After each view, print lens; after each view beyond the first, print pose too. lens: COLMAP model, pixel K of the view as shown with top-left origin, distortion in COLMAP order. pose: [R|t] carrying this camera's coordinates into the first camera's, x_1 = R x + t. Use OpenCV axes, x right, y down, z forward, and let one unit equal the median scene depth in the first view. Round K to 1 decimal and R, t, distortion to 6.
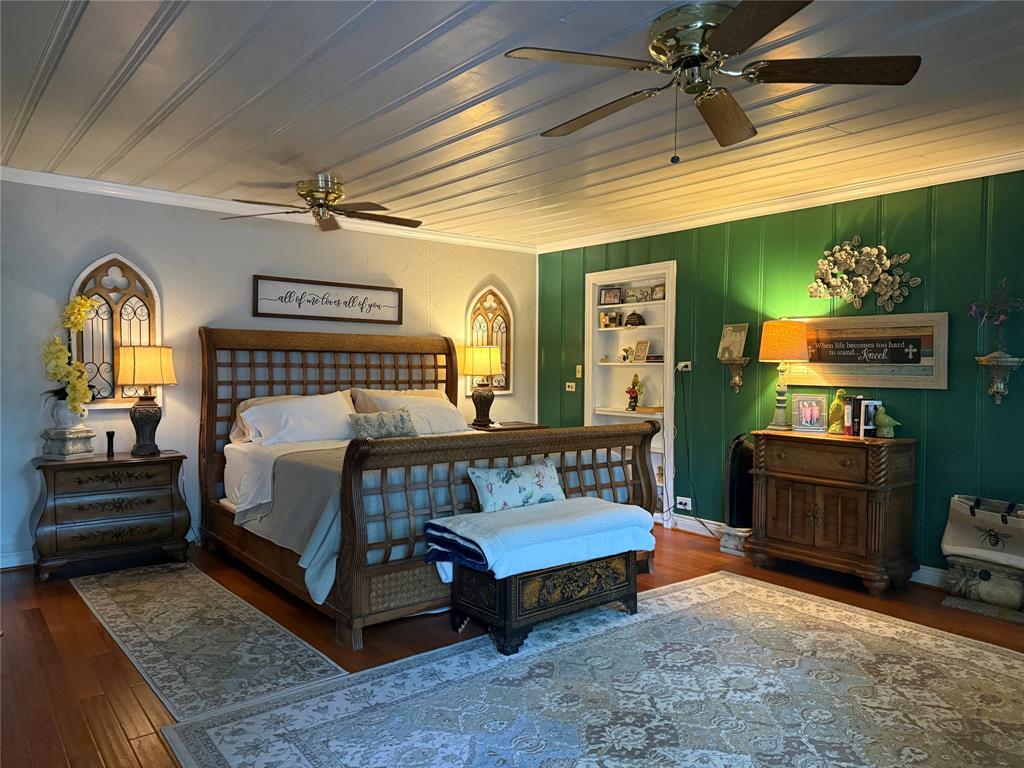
lens RADIAL K [[712.5, 0, 525.2], [0, 712.5, 384.8], [0, 0, 1]] dist [0.141777, -0.234454]
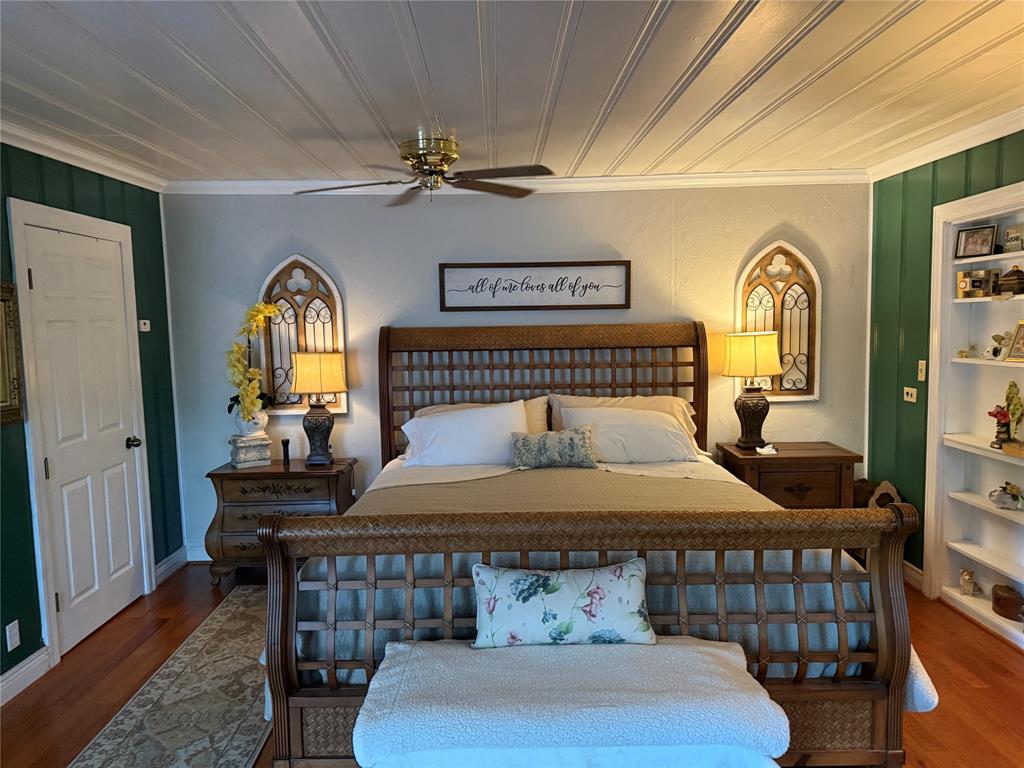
lens RADIAL K [[712.5, 0, 525.2], [0, 712.5, 384.8], [0, 0, 1]] dist [0.141777, -0.234454]
pose [[0.777804, 0.034433, -0.627563, 0.233418], [0.005845, 0.998059, 0.062006, -0.054625], [0.628480, -0.051897, 0.776092, 0.361186]]
